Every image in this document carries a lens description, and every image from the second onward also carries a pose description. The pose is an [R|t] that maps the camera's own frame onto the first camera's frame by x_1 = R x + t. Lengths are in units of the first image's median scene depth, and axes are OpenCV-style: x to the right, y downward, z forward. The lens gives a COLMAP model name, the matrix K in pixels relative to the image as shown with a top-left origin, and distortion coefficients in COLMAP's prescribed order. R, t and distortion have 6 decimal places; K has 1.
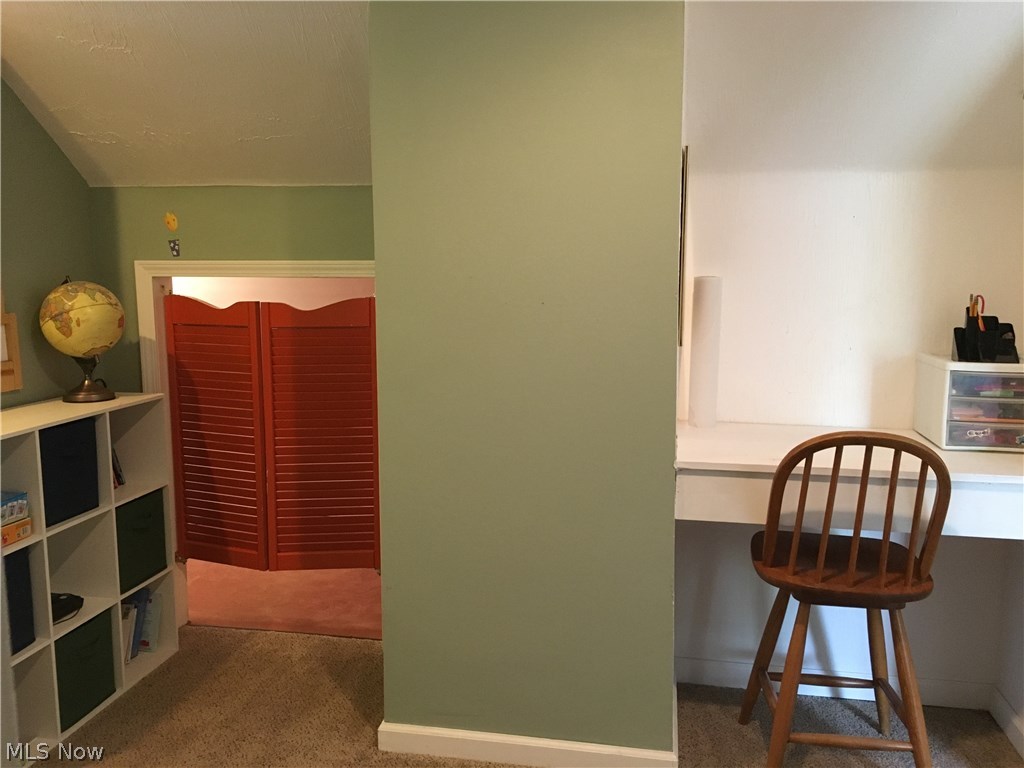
lens RADIAL K [[877.1, 0, 512.0], [0, 877.1, 384.0], [0, 0, 1]] dist [0.076970, -0.097193]
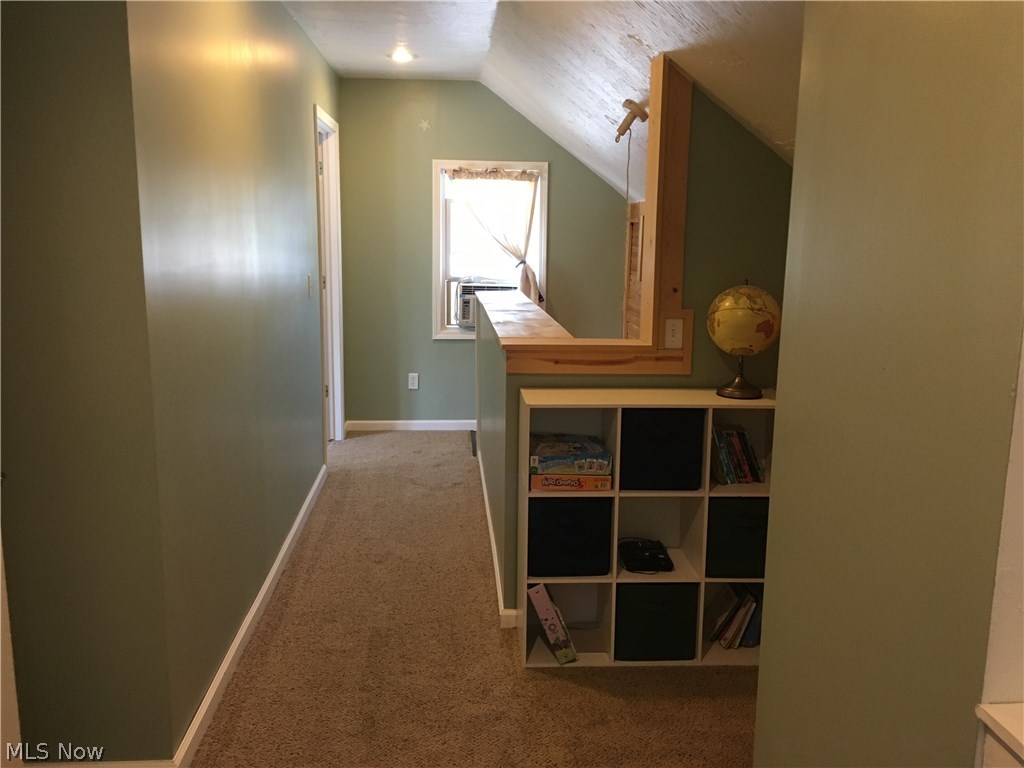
lens RADIAL K [[877.1, 0, 512.0], [0, 877.1, 384.0], [0, 0, 1]] dist [0.076970, -0.097193]
pose [[0.247784, 0.173173, -0.953213, 0.501609], [-0.148075, 0.979104, 0.139385, -0.111110], [0.957432, 0.106610, 0.268249, 0.482433]]
